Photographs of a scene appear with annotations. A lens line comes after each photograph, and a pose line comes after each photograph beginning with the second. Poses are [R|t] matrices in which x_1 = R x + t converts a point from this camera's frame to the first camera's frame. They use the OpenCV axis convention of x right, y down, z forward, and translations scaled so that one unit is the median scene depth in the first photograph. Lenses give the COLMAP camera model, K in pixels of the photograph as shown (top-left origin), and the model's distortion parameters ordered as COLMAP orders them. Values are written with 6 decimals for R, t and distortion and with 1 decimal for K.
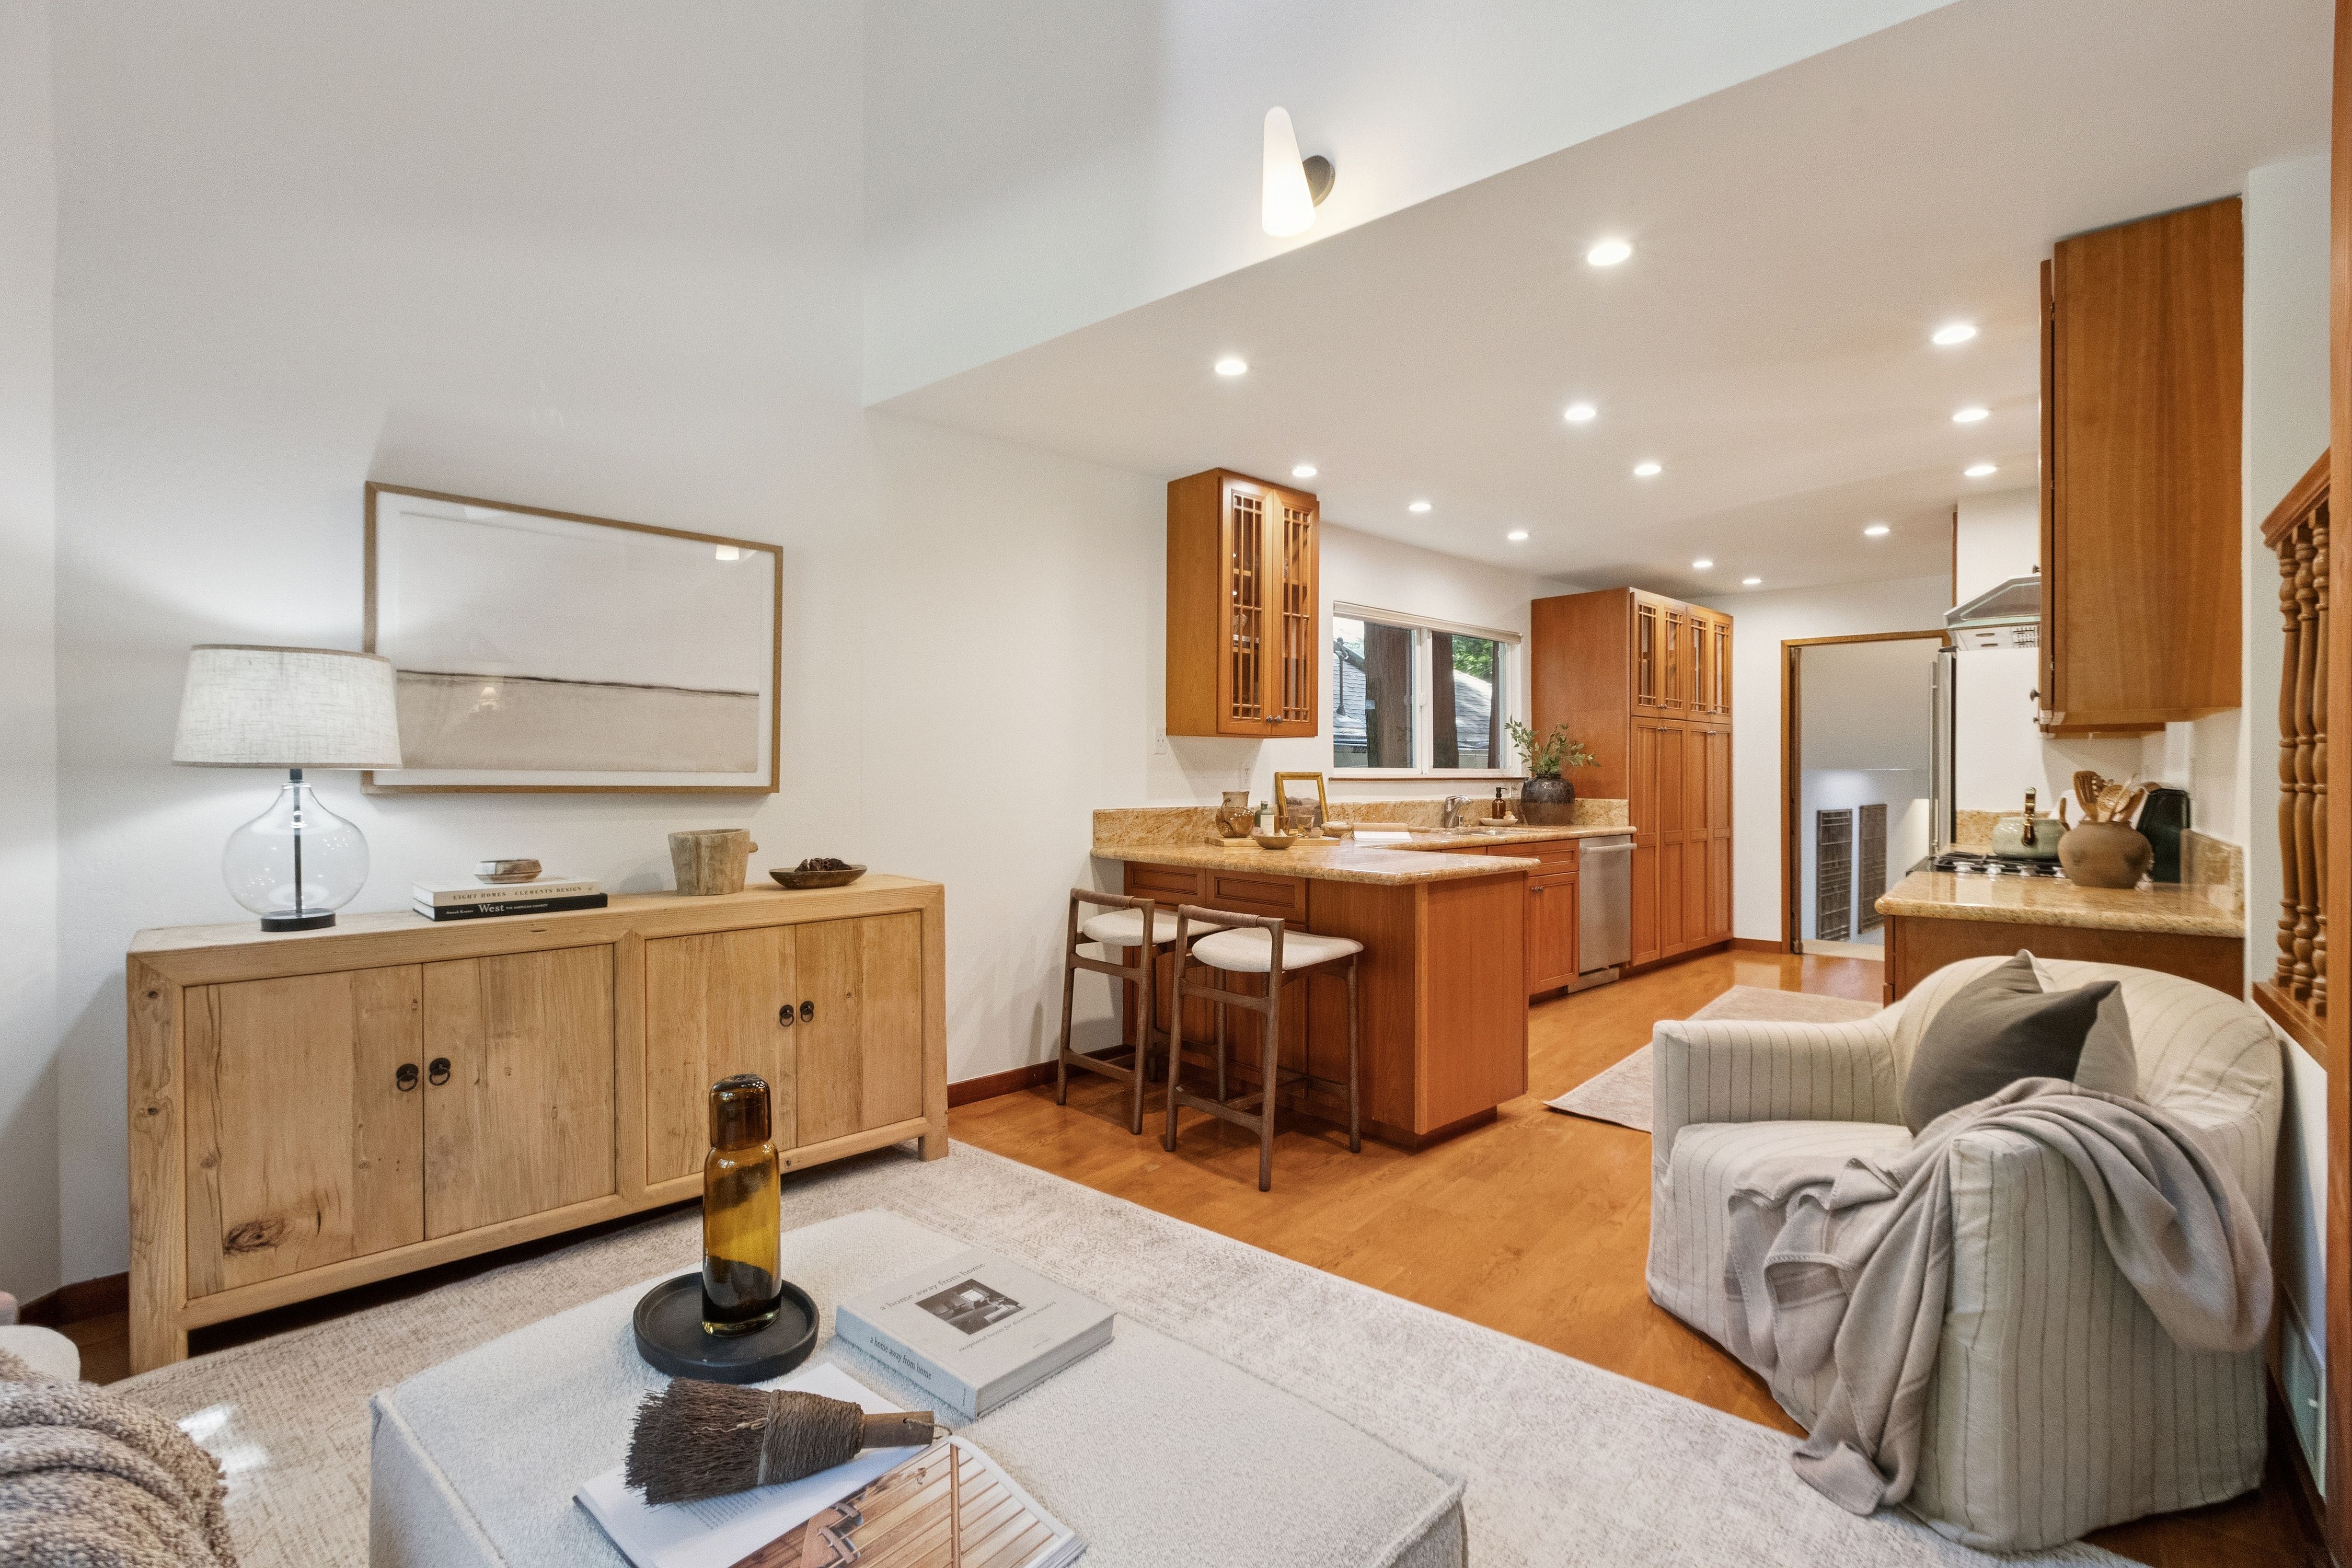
lens RADIAL K [[1046.9, 0, 1176.0], [0, 1046.9, 784.0], [0, 0, 1]] dist [-0.001856, -0.000086]
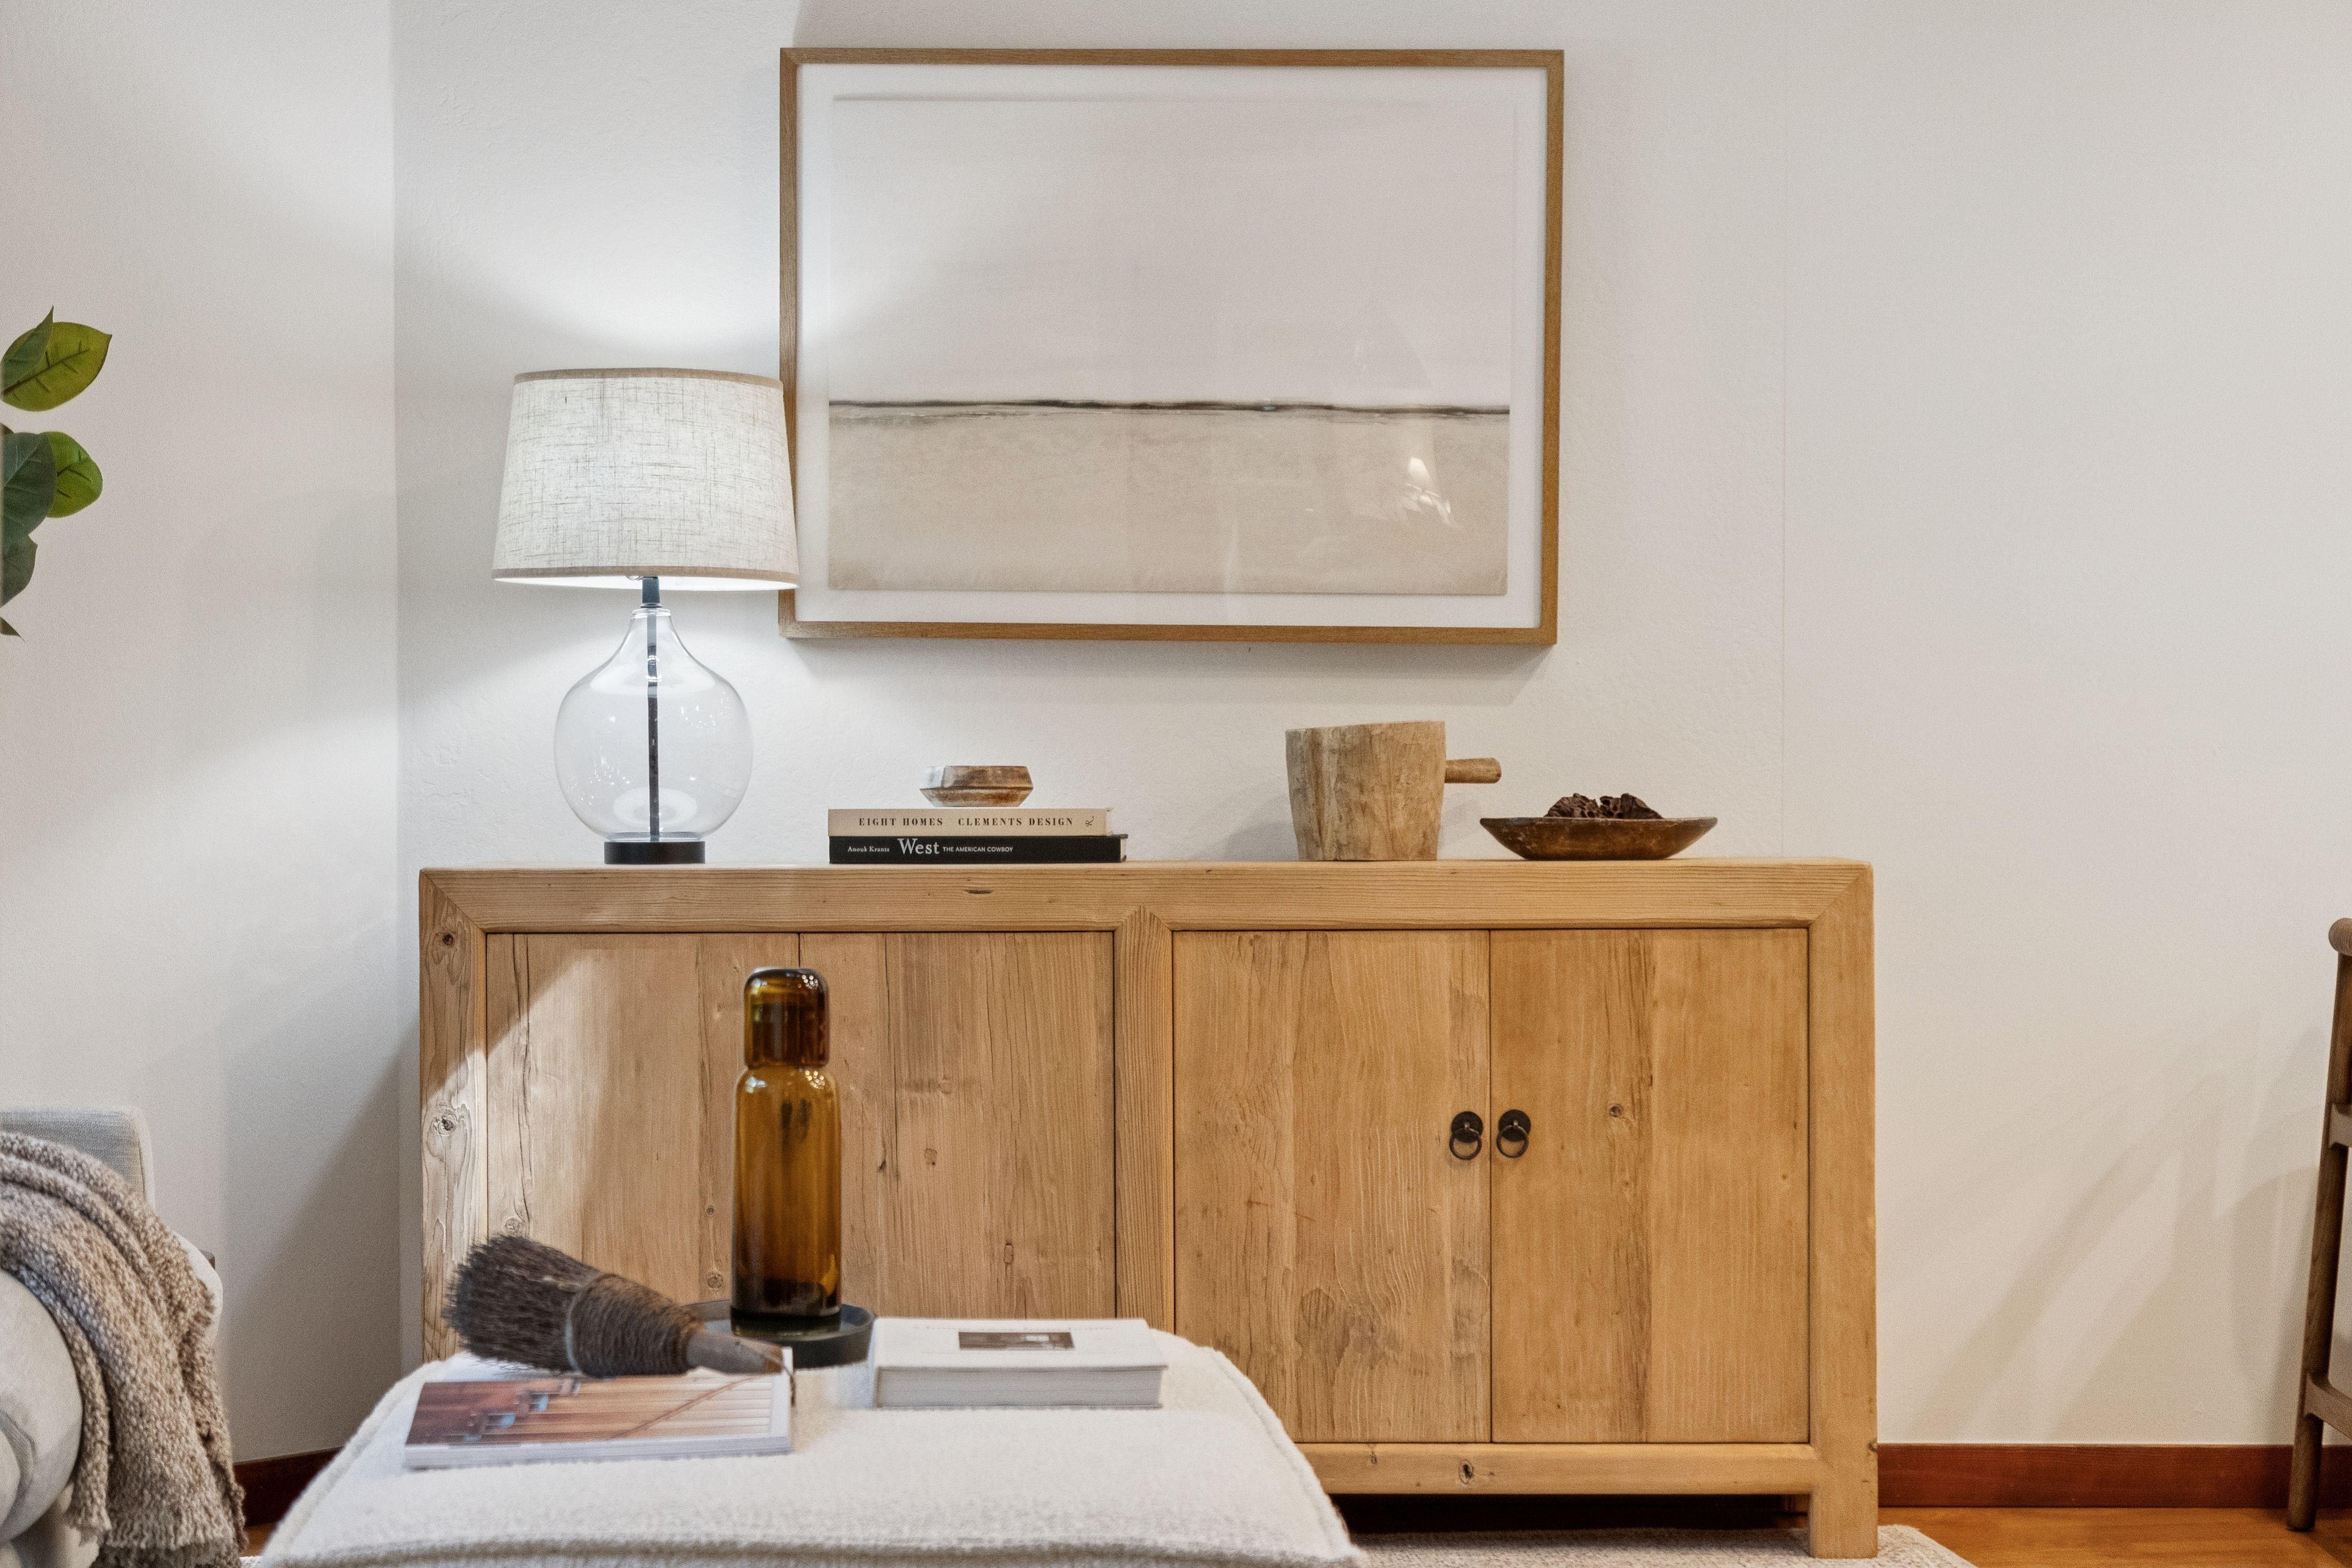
lens RADIAL K [[4438.3, 0, 1176.0], [0, 4438.3, 996.8], [0, 0, 1]] dist [0.263724, -2.726474]
pose [[0.690931, 0.027114, -0.722412, 0.810392], [-0.008579, 0.999534, 0.029309, 0.099043], [0.722870, -0.014053, 0.690841, -0.344530]]
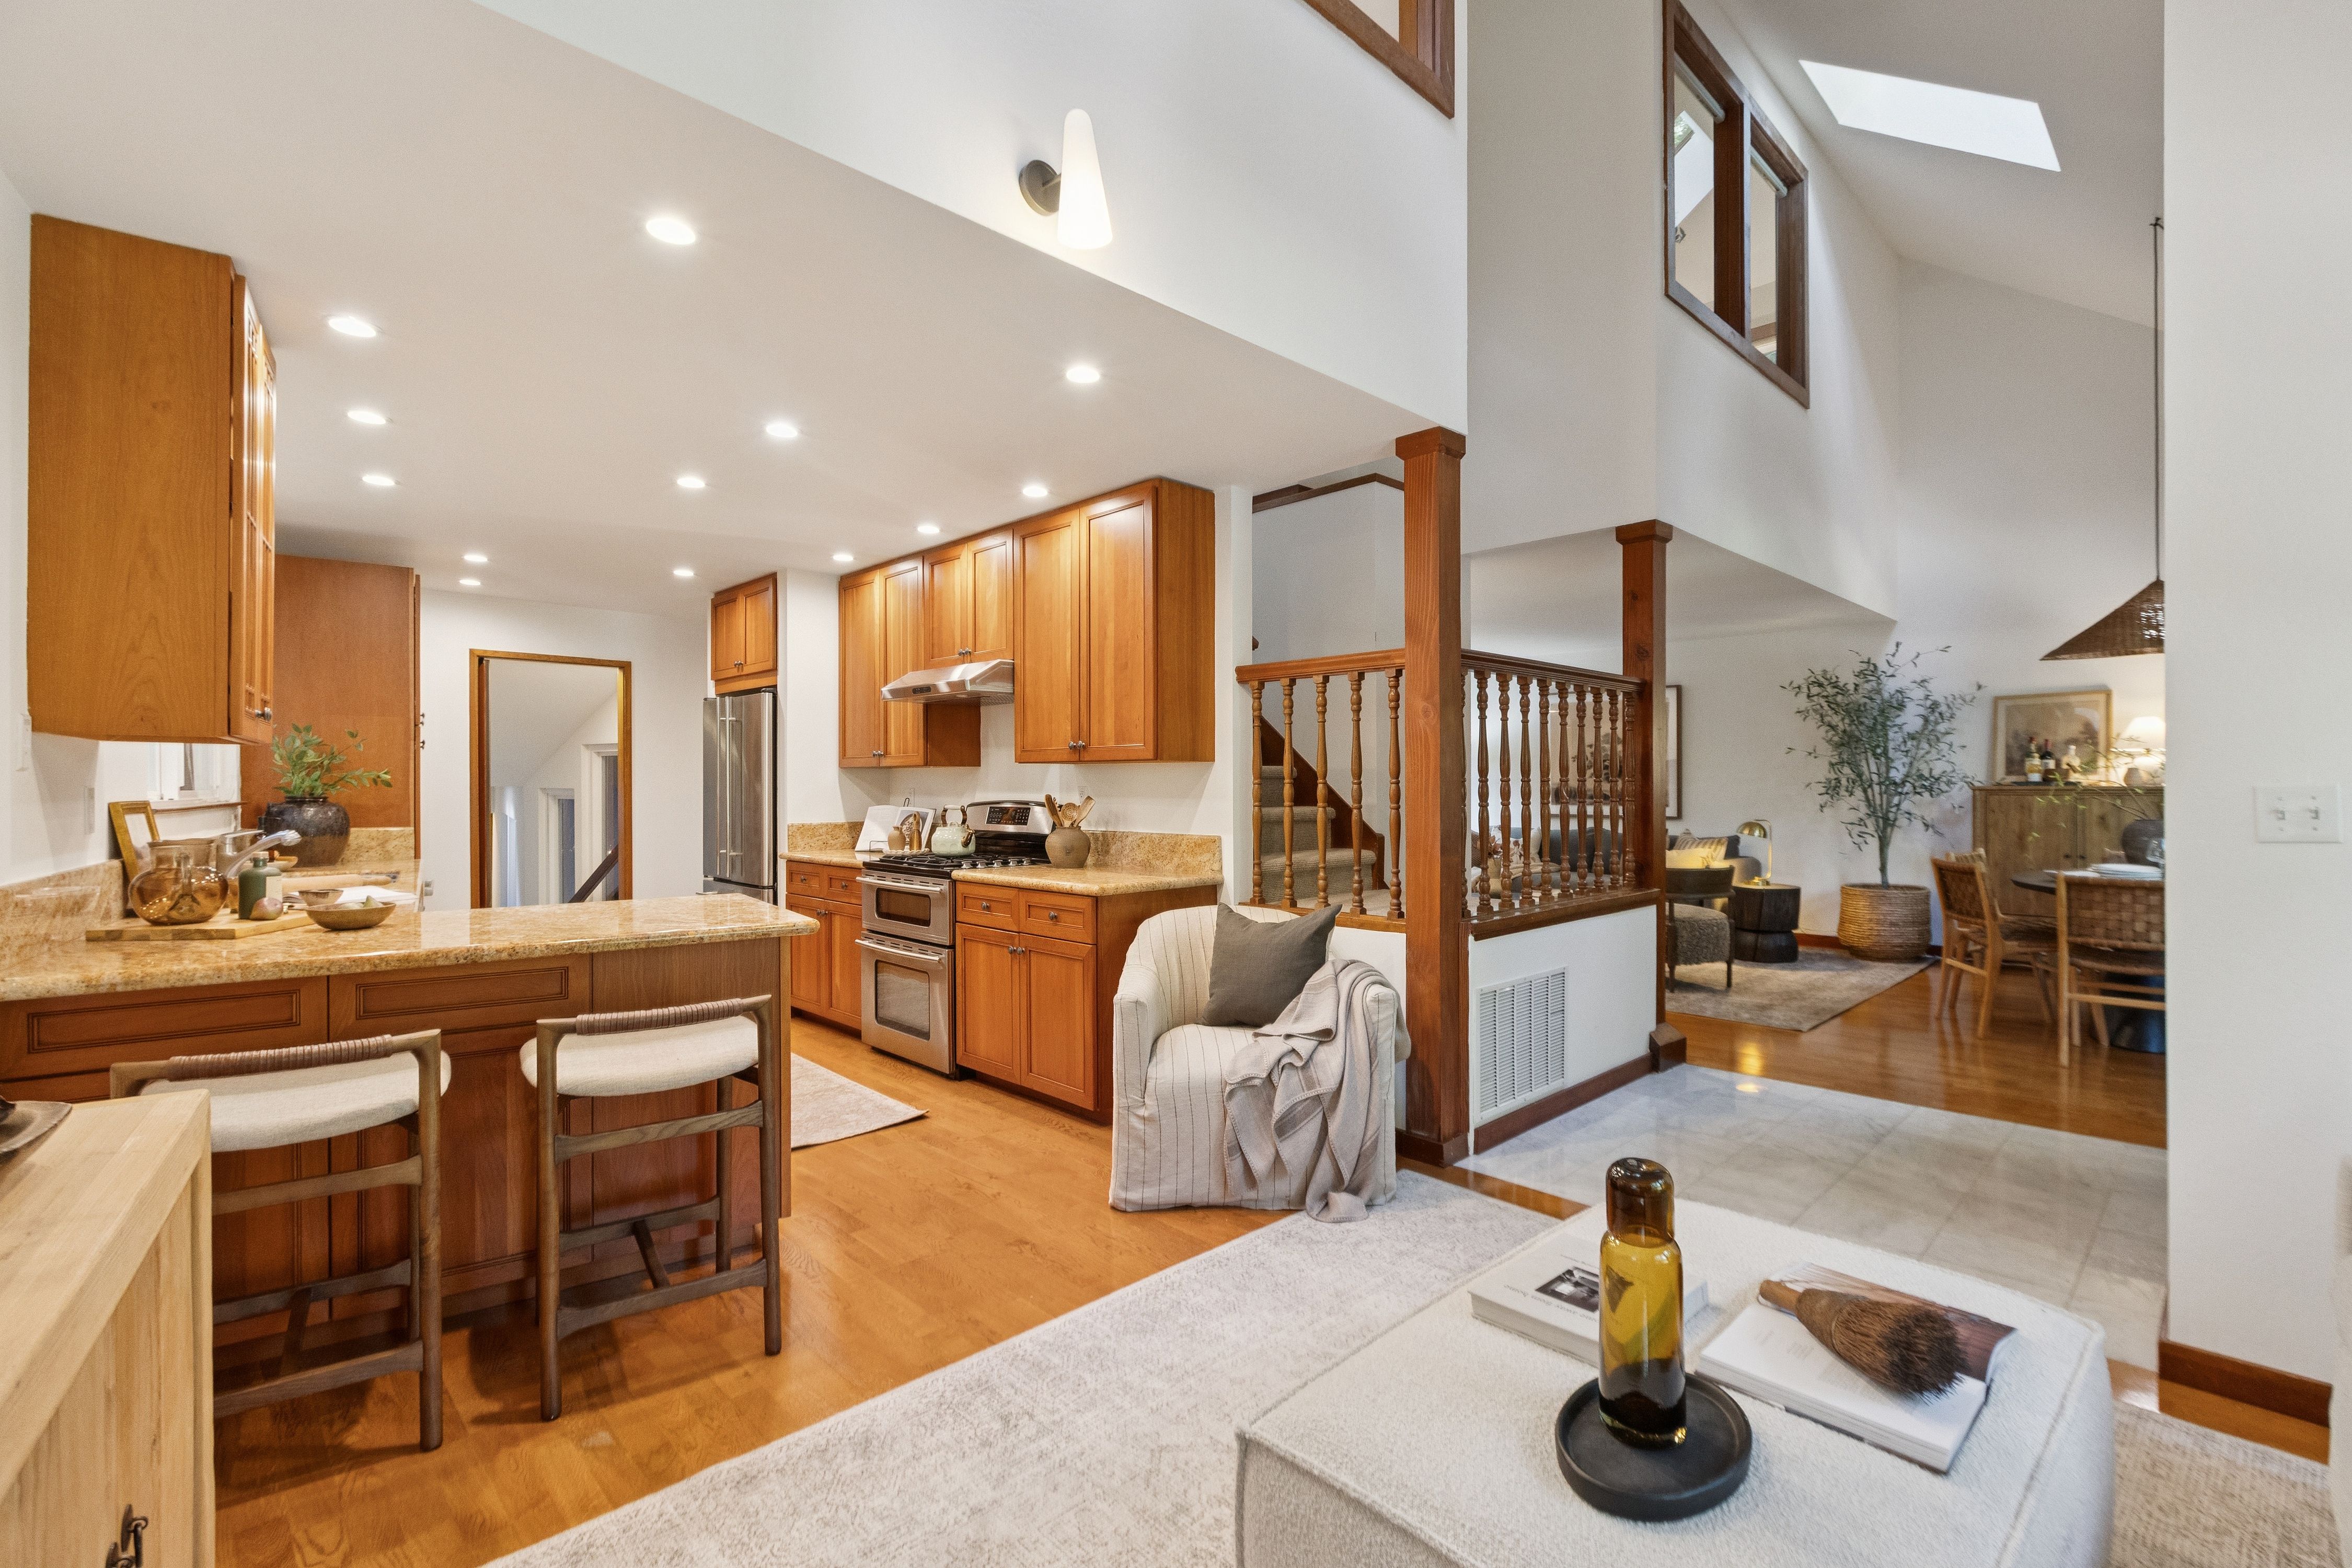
lens RADIAL K [[1049.7, 0, 1198.3], [0, 1049.7, 790.3], [0, 0, 1]] dist [0.000770, -0.000061]
pose [[0.106237, -0.005089, 0.994328, -0.591613], [0.009397, 0.999947, 0.004114, -0.021346], [-0.994296, 0.008906, 0.106279, 0.557159]]
